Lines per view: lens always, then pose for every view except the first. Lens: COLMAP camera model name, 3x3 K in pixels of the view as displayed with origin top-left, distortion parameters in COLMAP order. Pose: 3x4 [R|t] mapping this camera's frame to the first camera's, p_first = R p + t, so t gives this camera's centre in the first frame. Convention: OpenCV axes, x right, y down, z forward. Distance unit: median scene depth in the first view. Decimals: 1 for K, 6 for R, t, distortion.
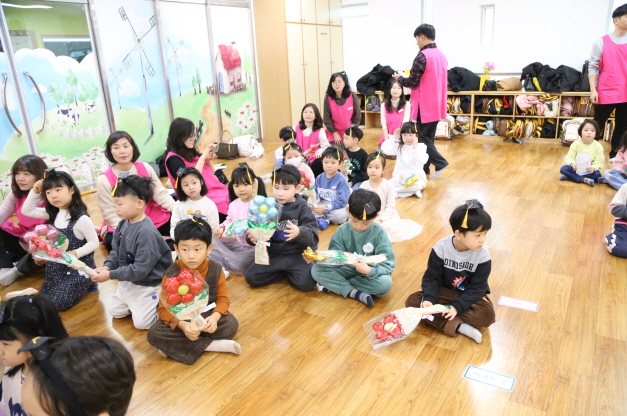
lens RADIAL K [[457.2, 0, 313.6], [0, 457.2, 211.9], [0, 0, 1]] dist [-0.104875, 0.072973]
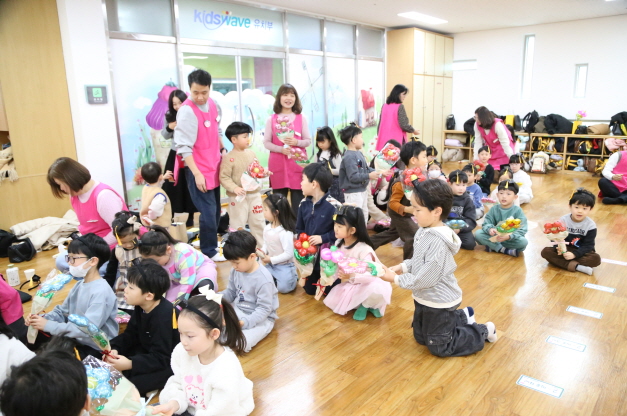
lens RADIAL K [[457.2, 0, 313.6], [0, 457.2, 211.9], [0, 0, 1]] dist [-0.104875, 0.072973]
pose [[0.988261, 0.060487, -0.140290, -0.137547], [-0.072064, 0.994269, -0.078964, 0.082869], [0.134709, 0.088147, 0.986957, -0.252483]]
